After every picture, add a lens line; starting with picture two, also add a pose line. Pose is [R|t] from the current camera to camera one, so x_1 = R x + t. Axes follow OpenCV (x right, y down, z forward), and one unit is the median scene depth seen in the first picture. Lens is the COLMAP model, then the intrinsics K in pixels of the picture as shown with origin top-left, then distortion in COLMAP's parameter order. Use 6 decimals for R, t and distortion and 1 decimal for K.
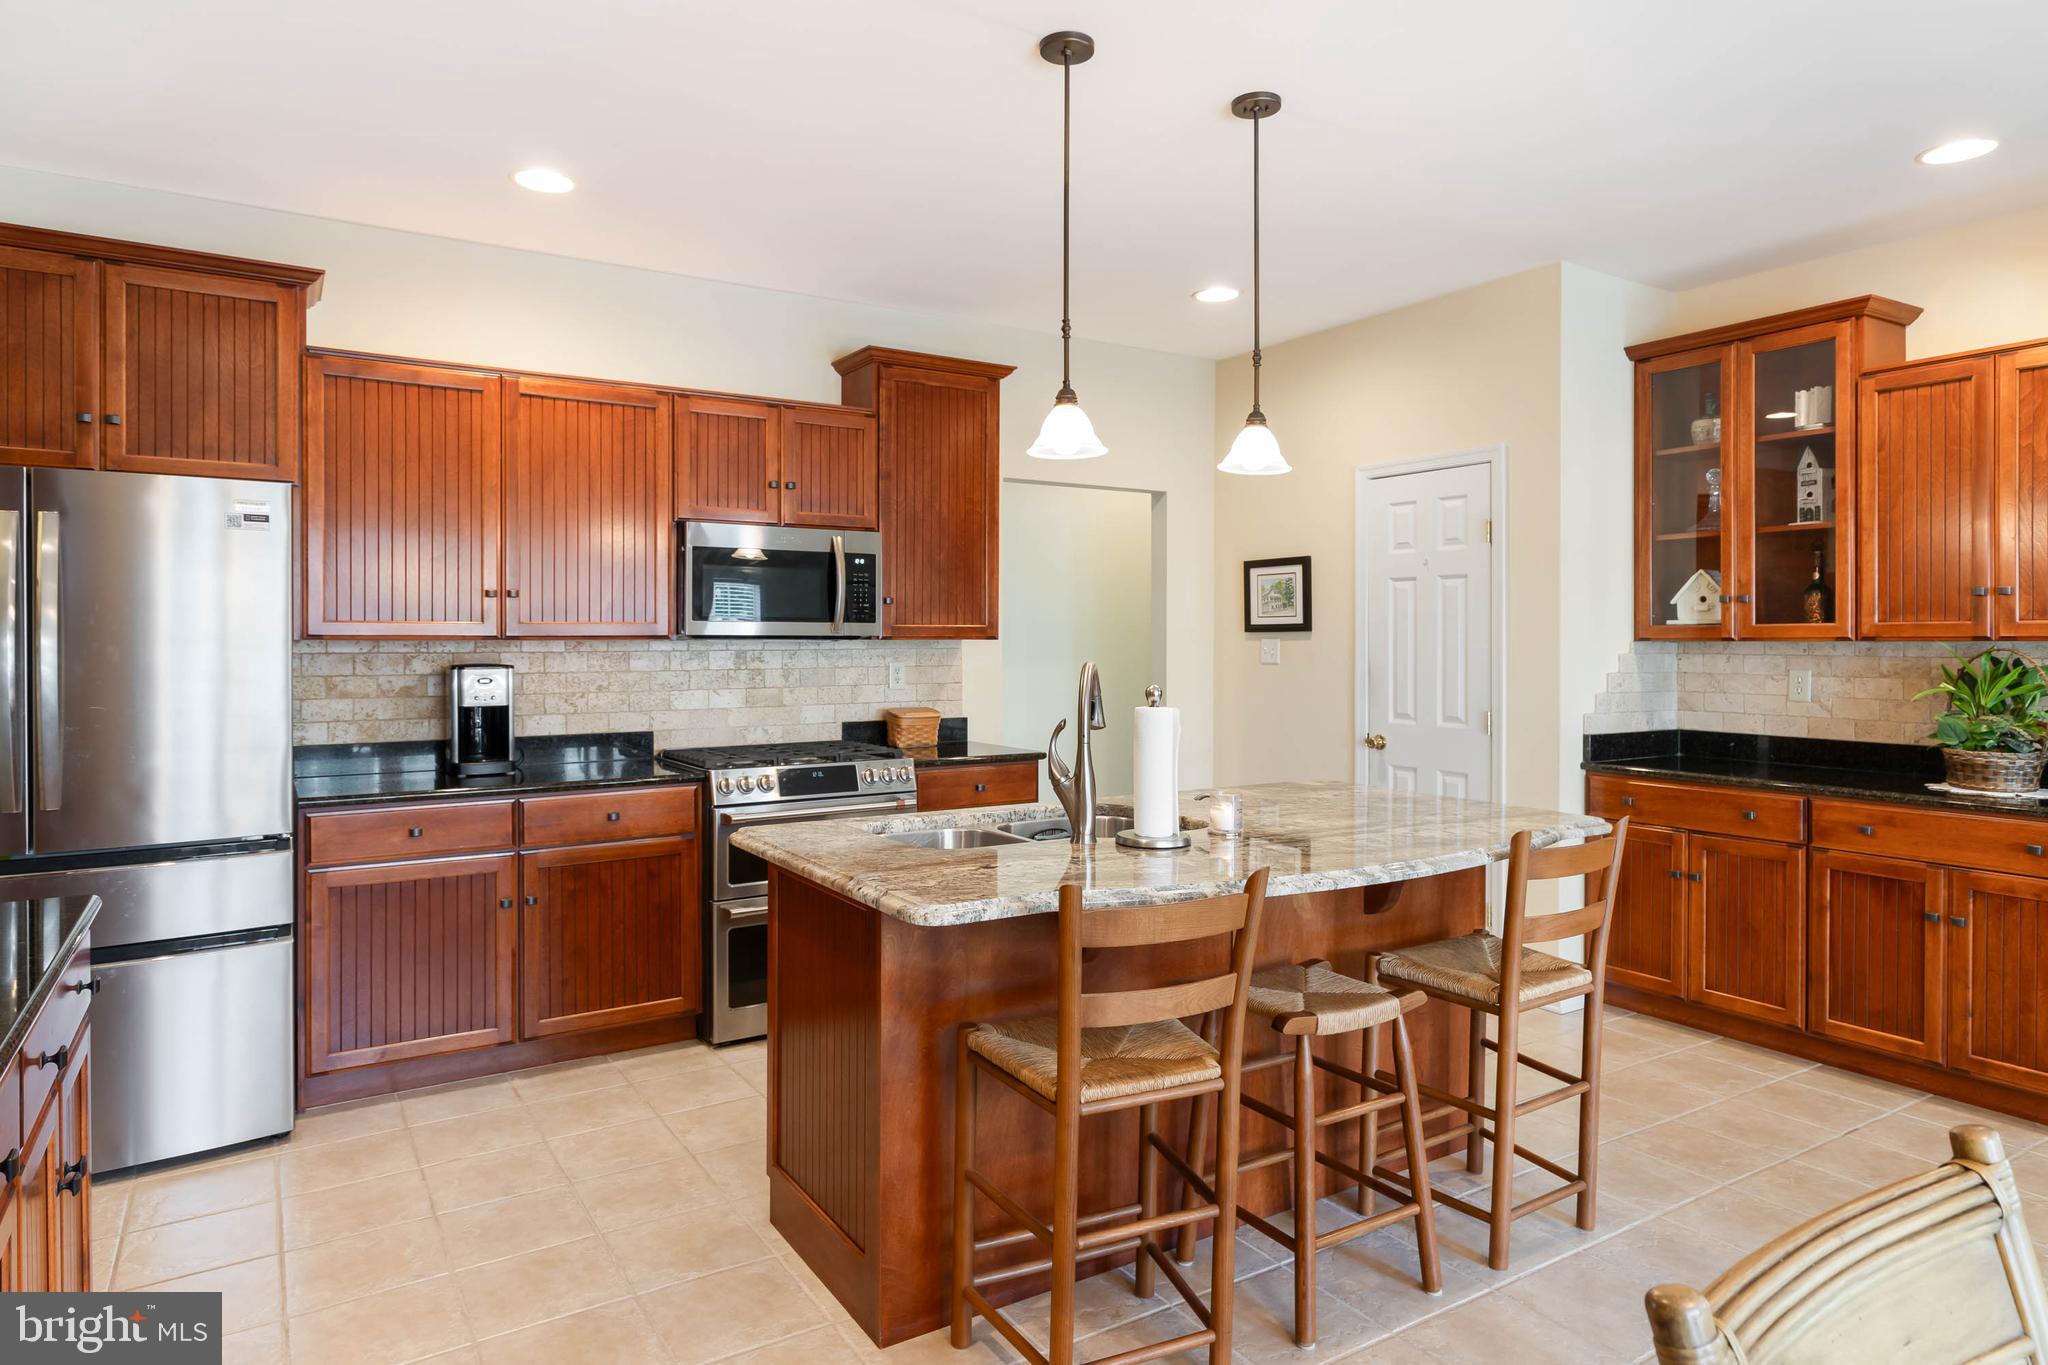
lens RADIAL K [[1214.3, 0, 1017.3], [0, 1214.3, 634.8], [0, 0, 1]] dist [0.001357, 0.000195]
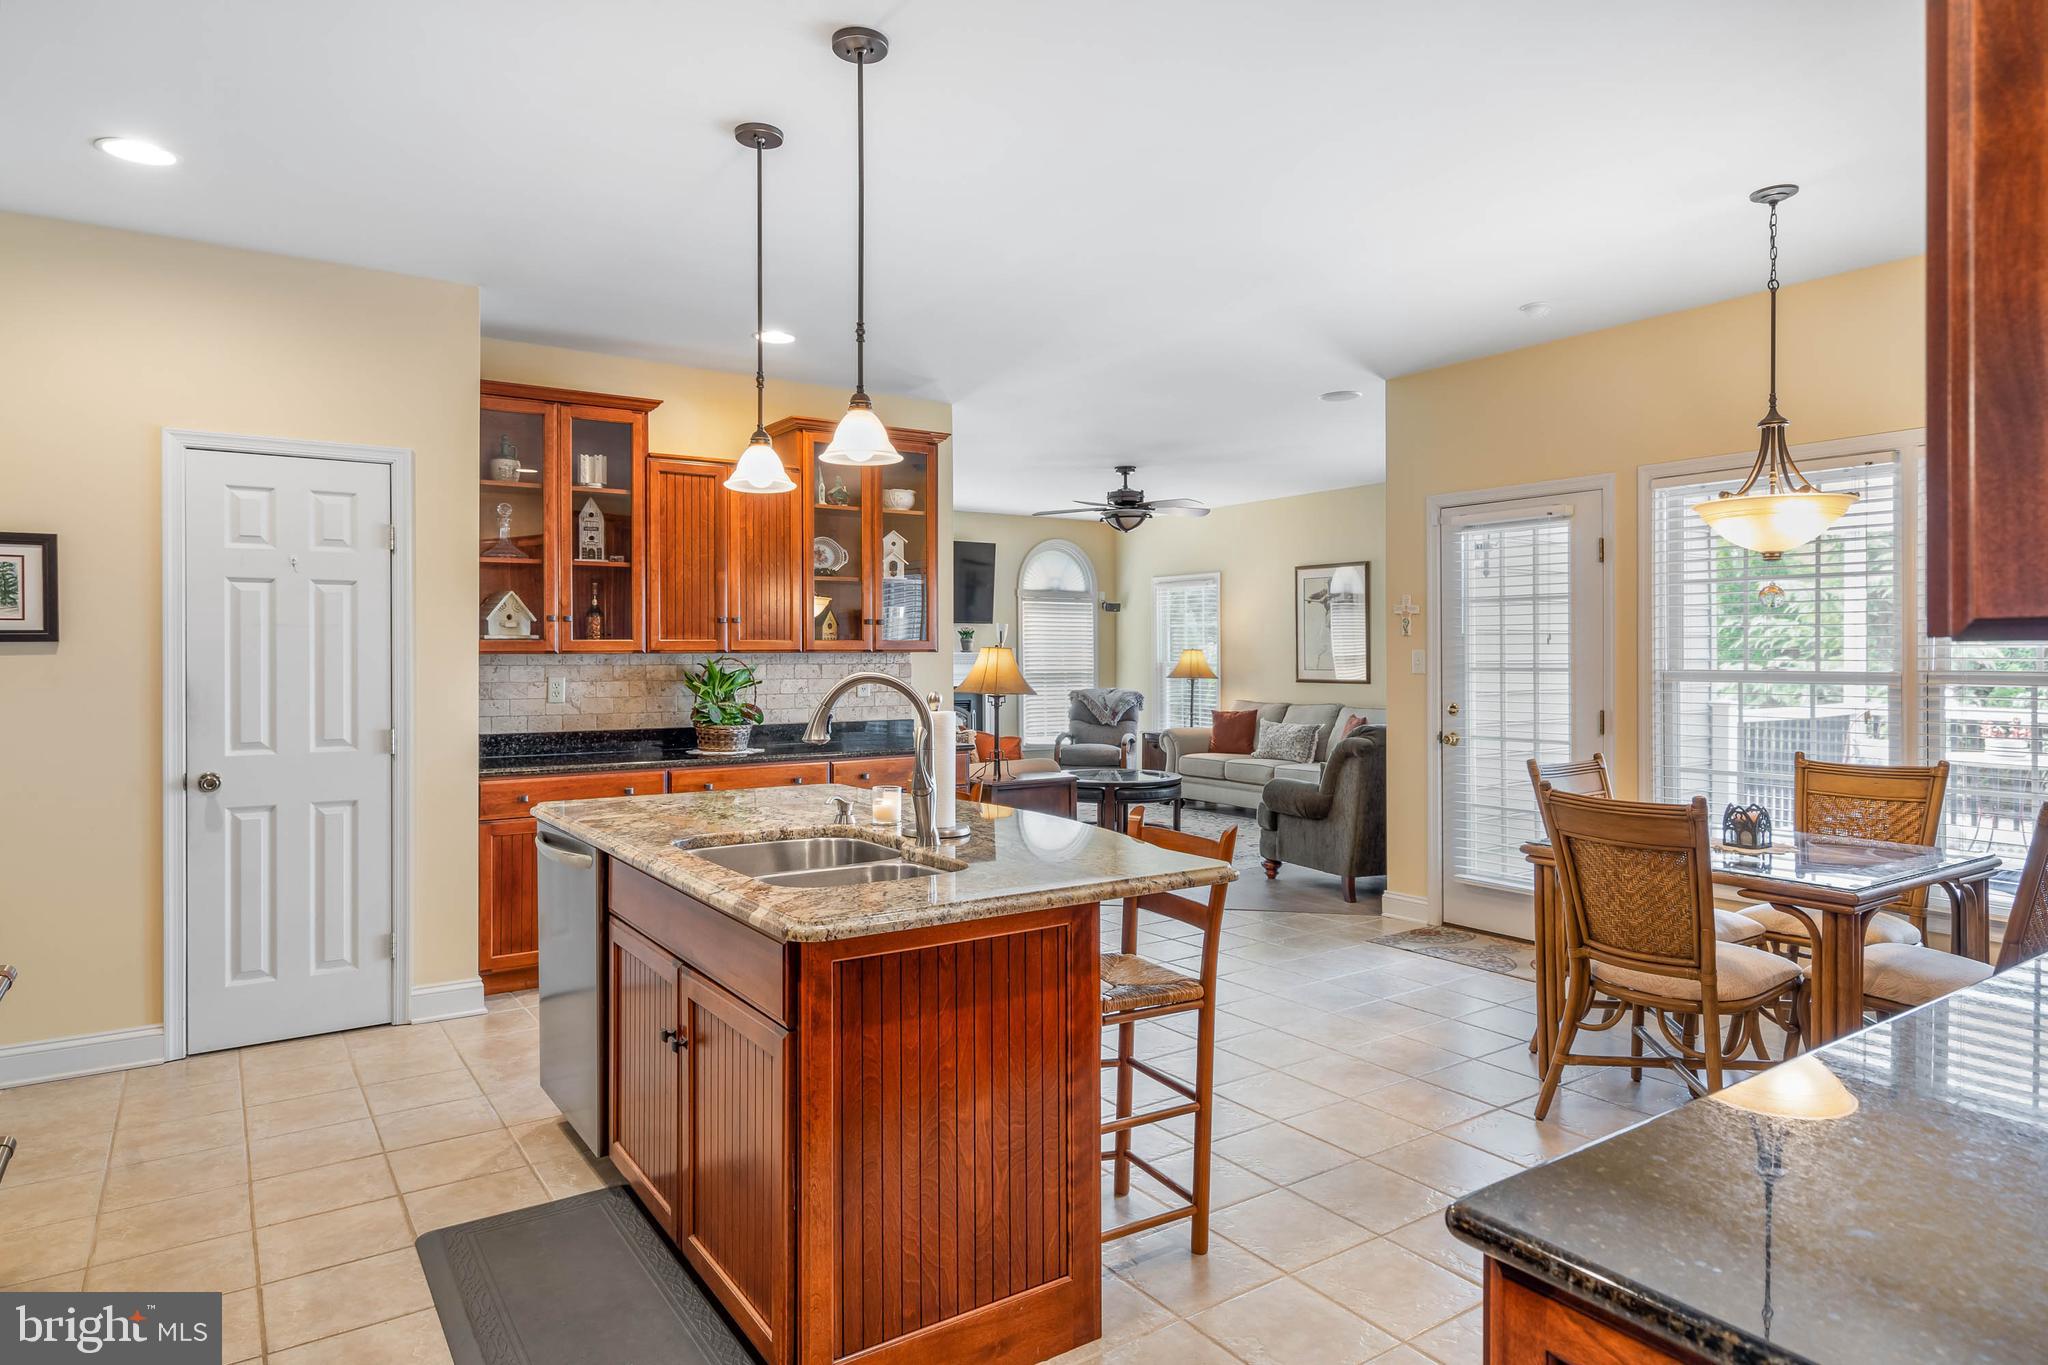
lens RADIAL K [[1189.9, 0, 1020.4], [0, 1189.9, 654.5], [0, 0, 1]] dist [0.000195, -0.000599]
pose [[-0.034996, -0.001596, 0.999386, -0.599399], [-0.001827, 0.999997, 0.001533, 0.003404], [-0.999386, -0.001772, -0.034999, 0.589816]]
